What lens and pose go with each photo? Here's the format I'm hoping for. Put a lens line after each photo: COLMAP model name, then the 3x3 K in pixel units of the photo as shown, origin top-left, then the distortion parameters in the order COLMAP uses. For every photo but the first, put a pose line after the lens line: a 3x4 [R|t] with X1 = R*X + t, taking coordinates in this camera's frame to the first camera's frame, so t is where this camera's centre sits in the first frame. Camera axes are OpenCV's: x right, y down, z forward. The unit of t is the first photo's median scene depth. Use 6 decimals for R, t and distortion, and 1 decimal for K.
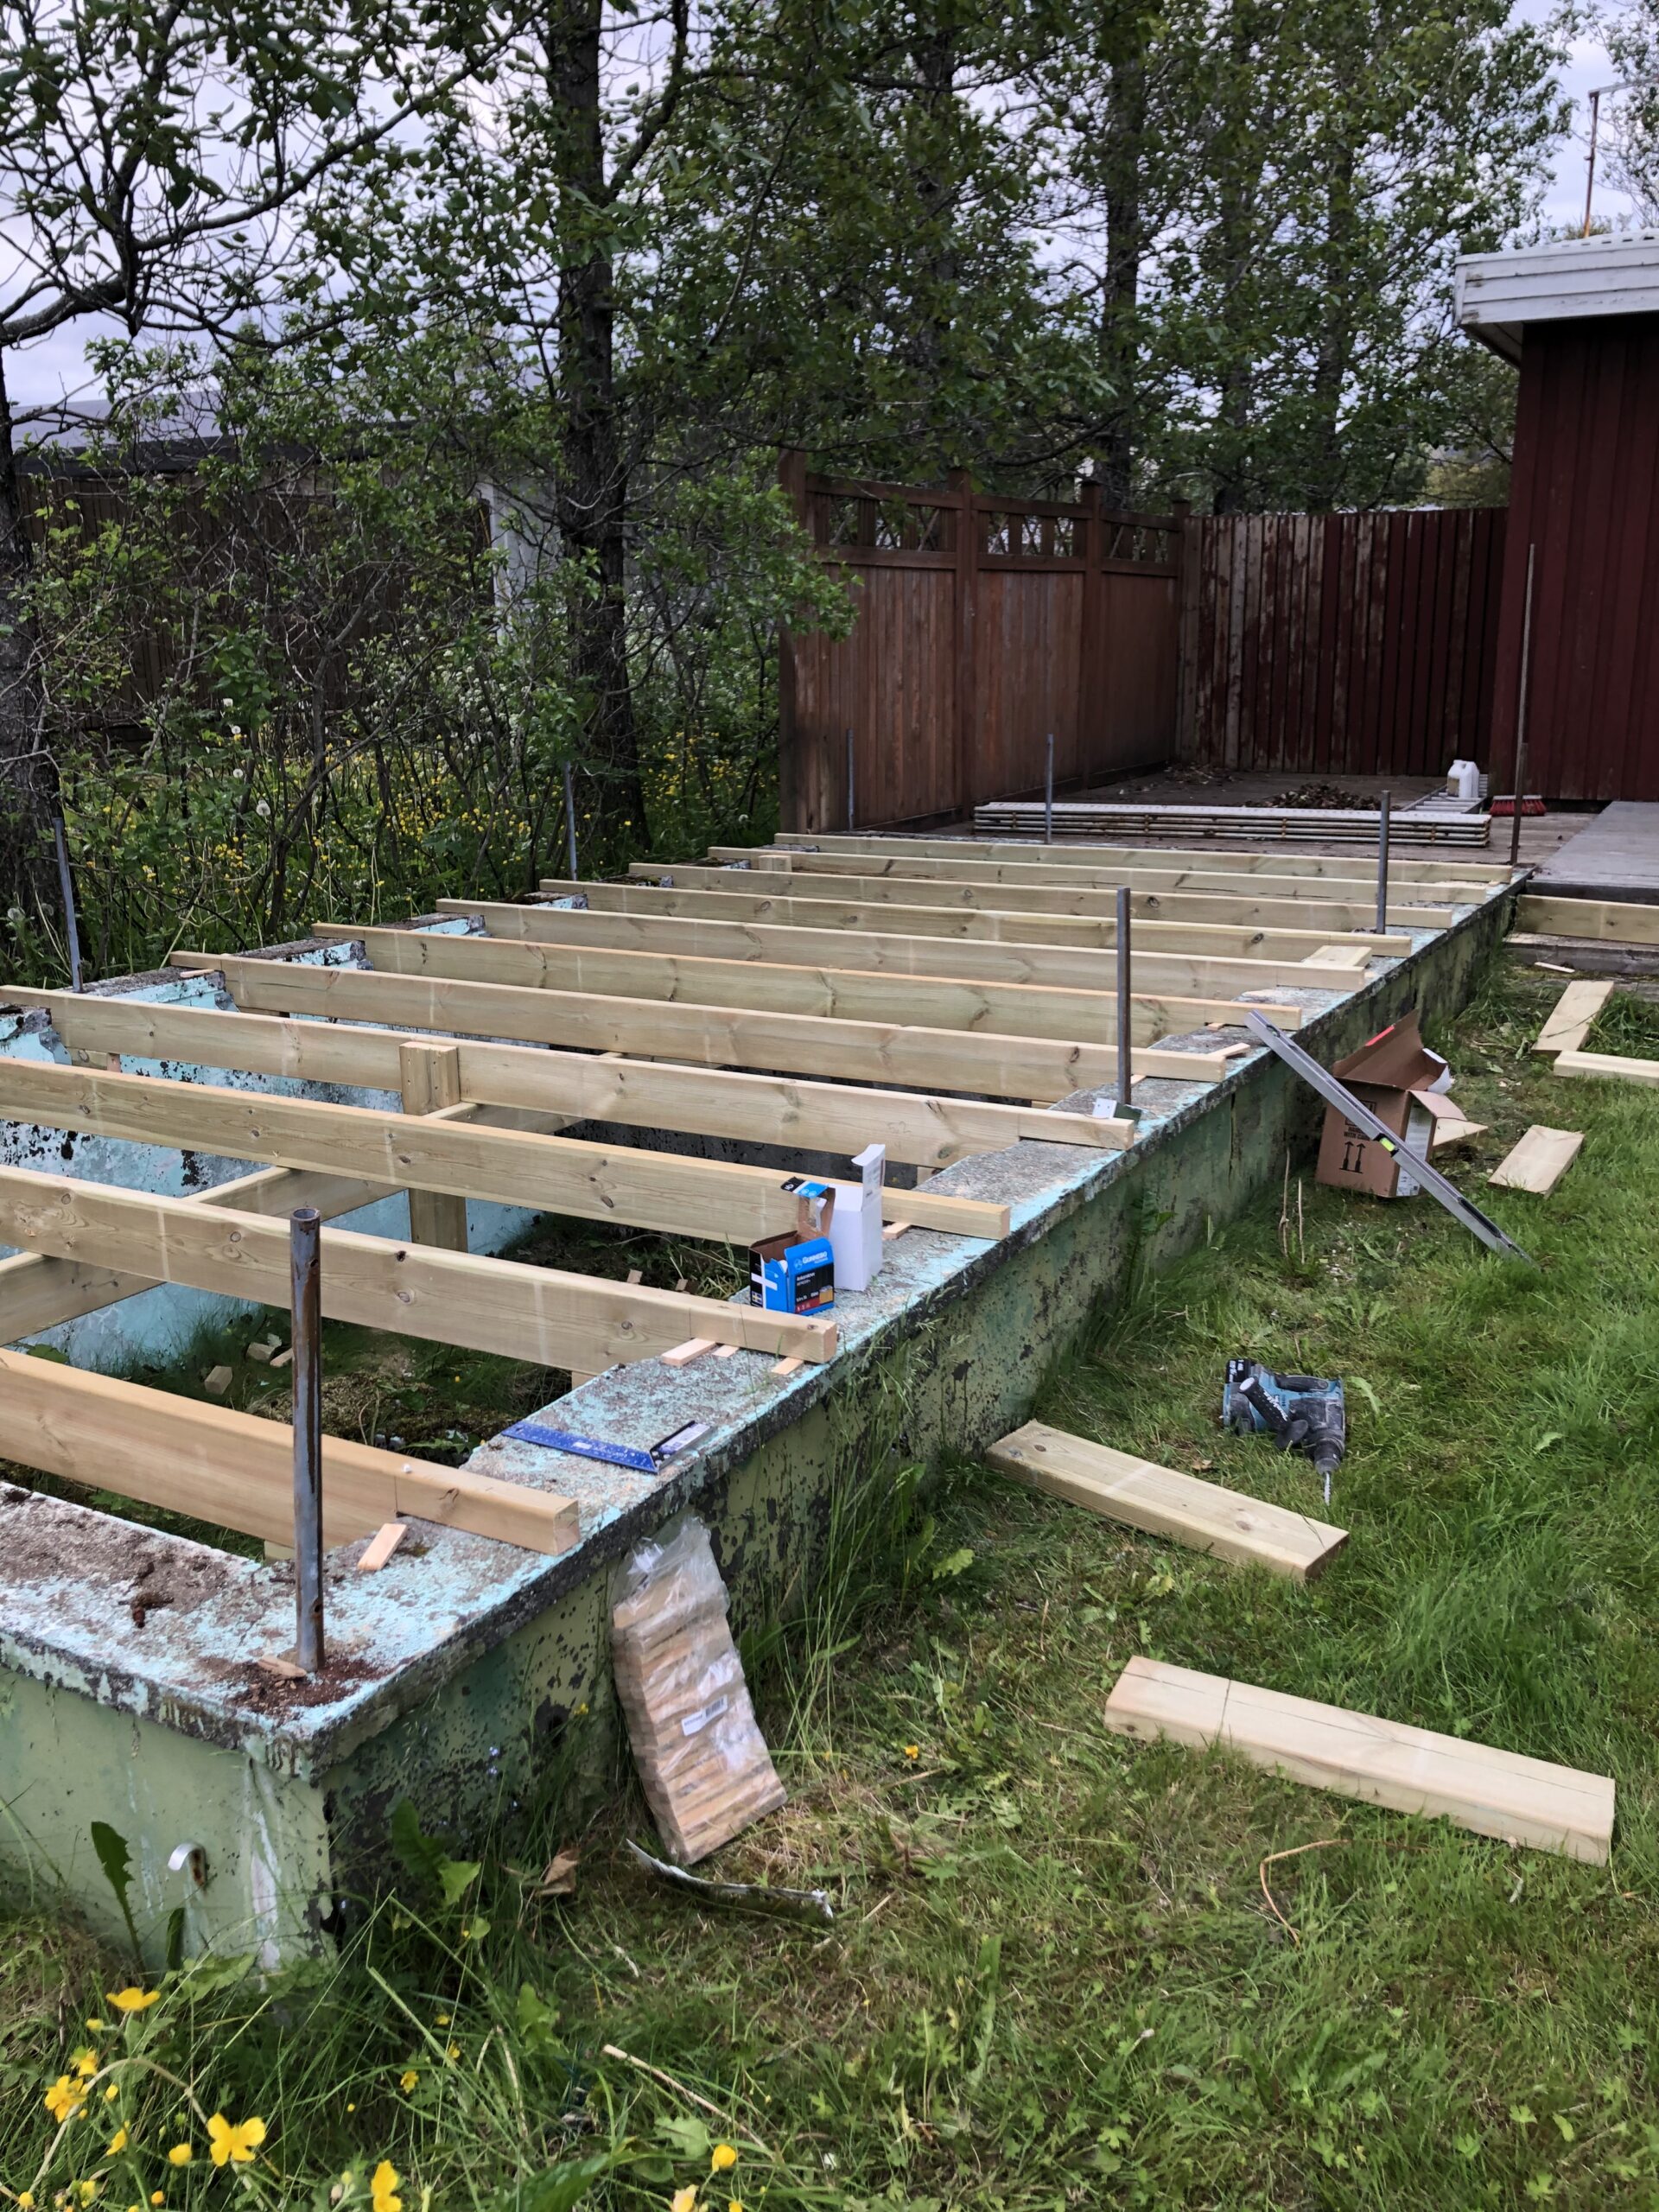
lens RADIAL K [[1806.0, 0, 801.5], [0, 1806.0, 1090.4], [0, 0, 1]] dist [0.022163, -0.021841]
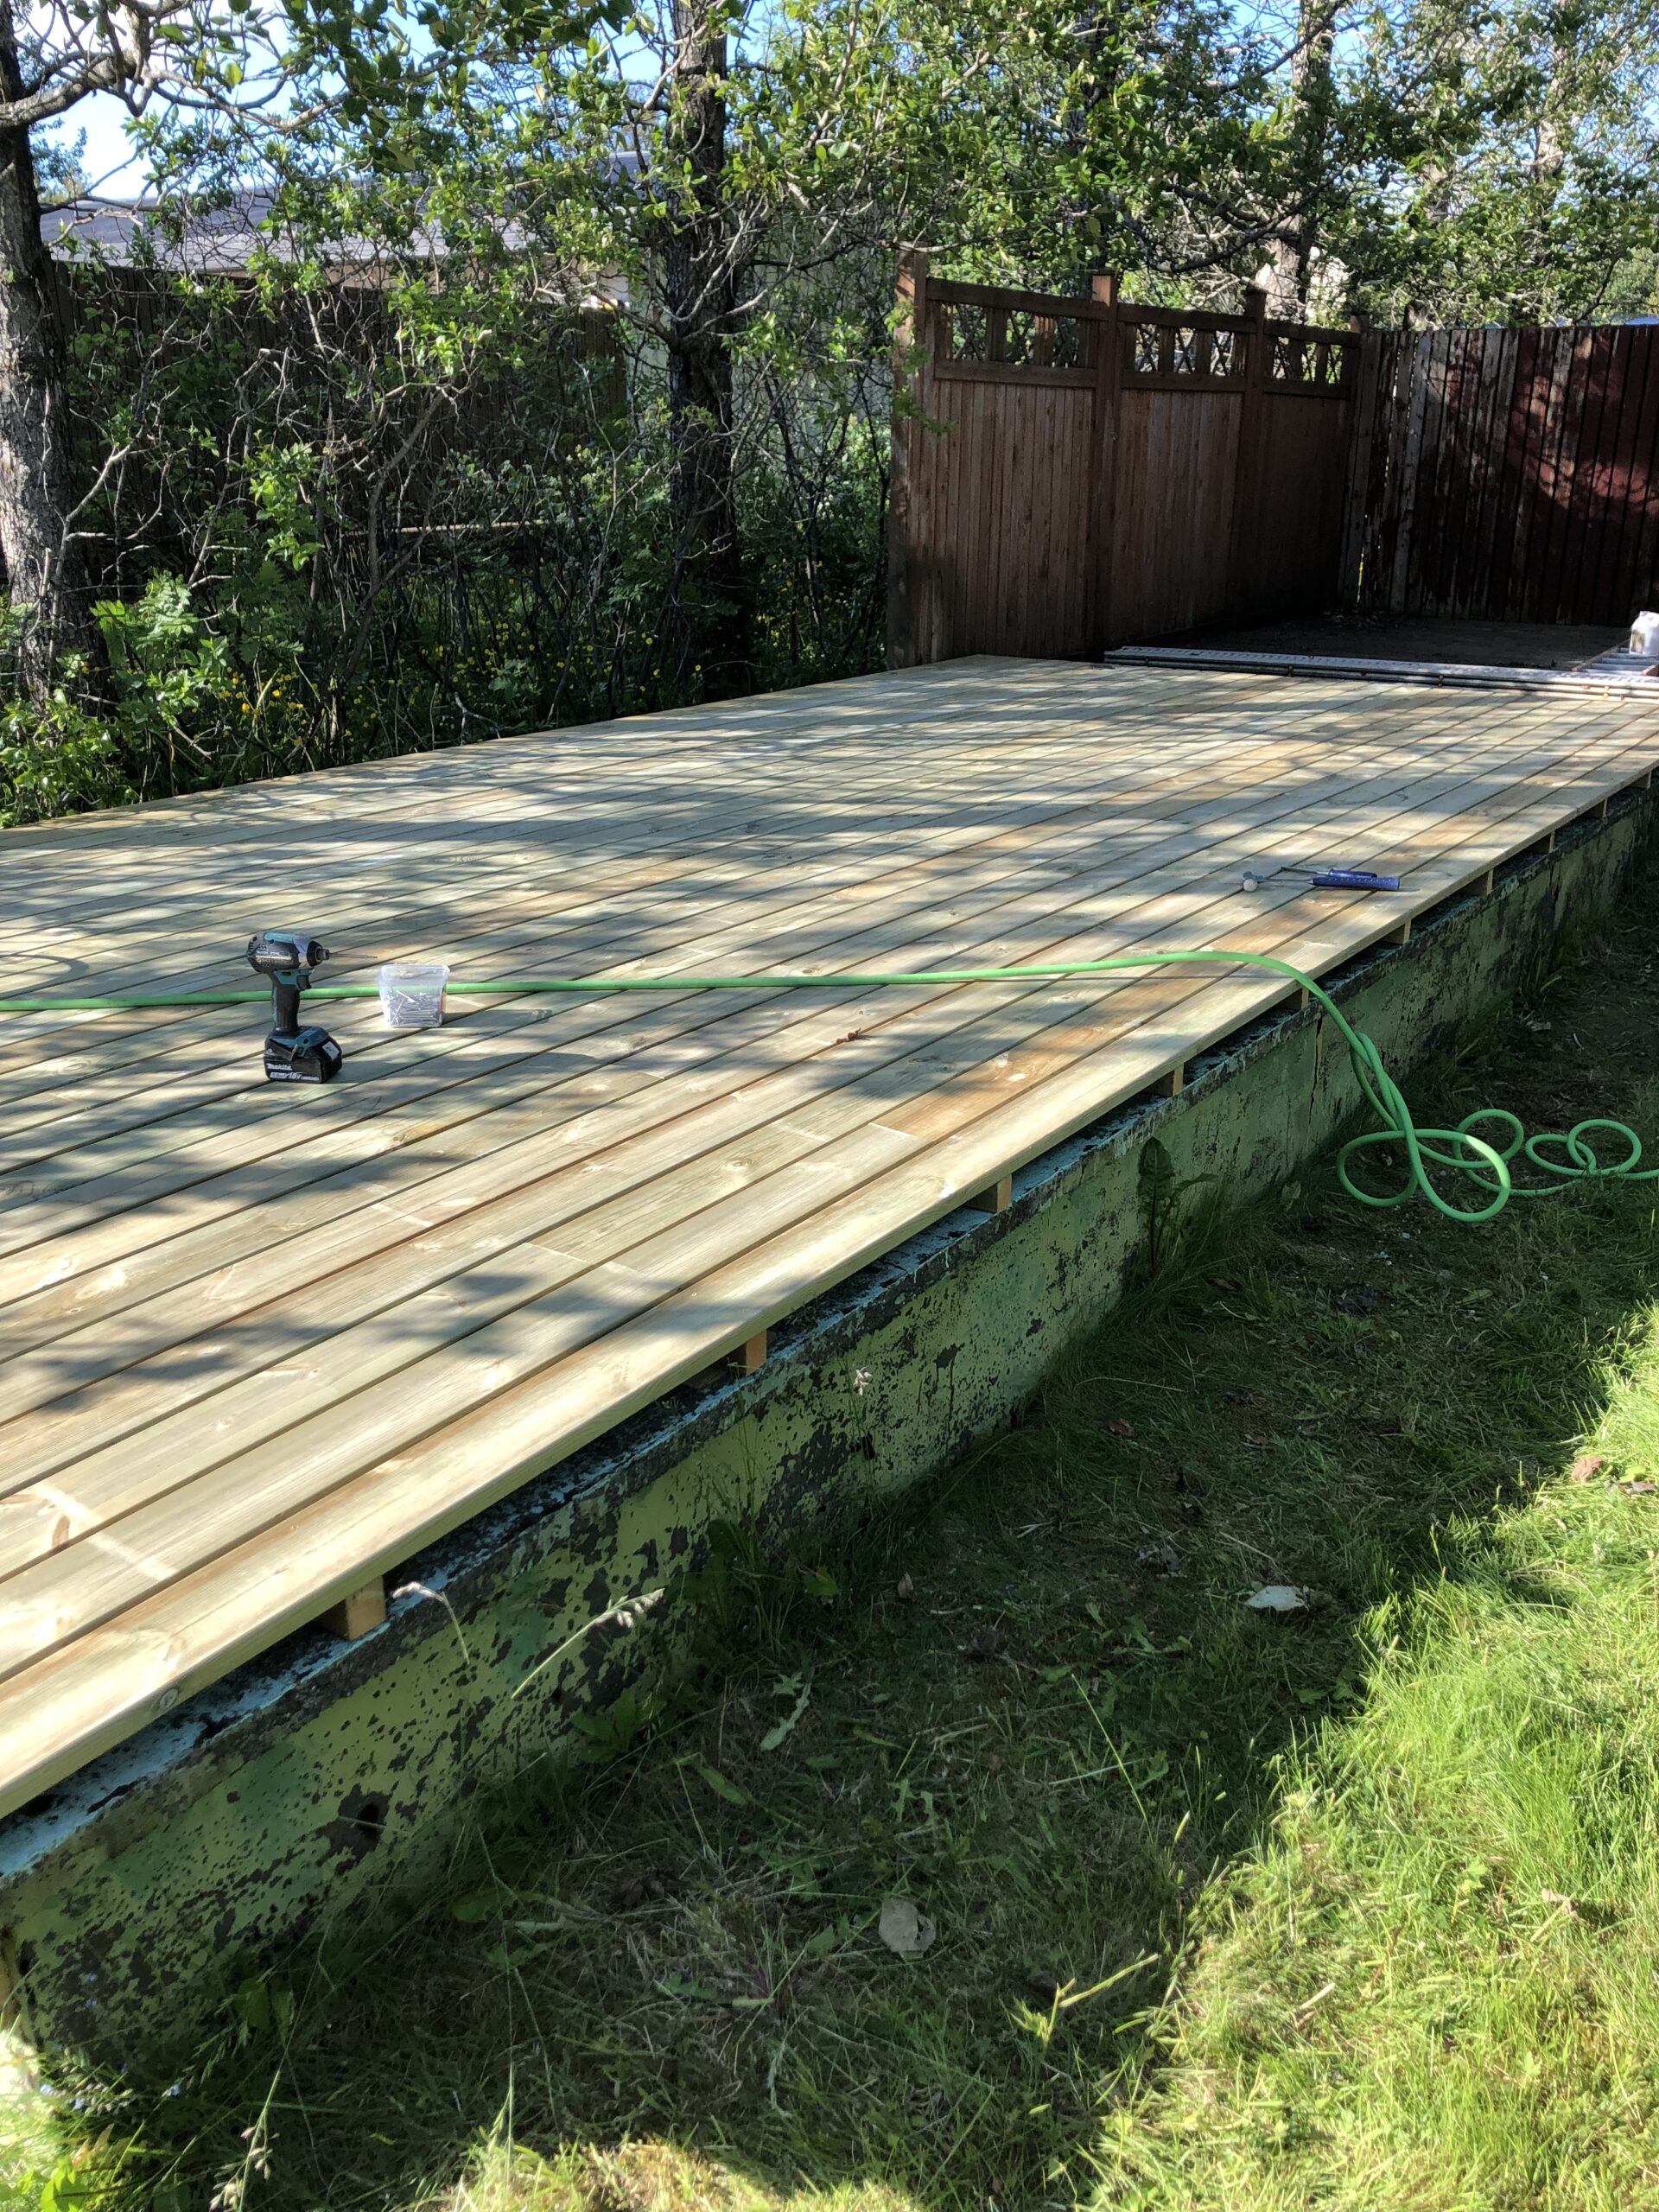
lens RADIAL K [[1806.0, 0, 836.1], [0, 1806.0, 1075.3], [0, 0, 1]] dist [0.022163, -0.021841]
pose [[0.996700, 0.042841, -0.068953, 0.067997], [-0.036494, 0.995199, 0.090815, -0.043087], [0.072513, -0.087999, 0.993478, 0.109740]]
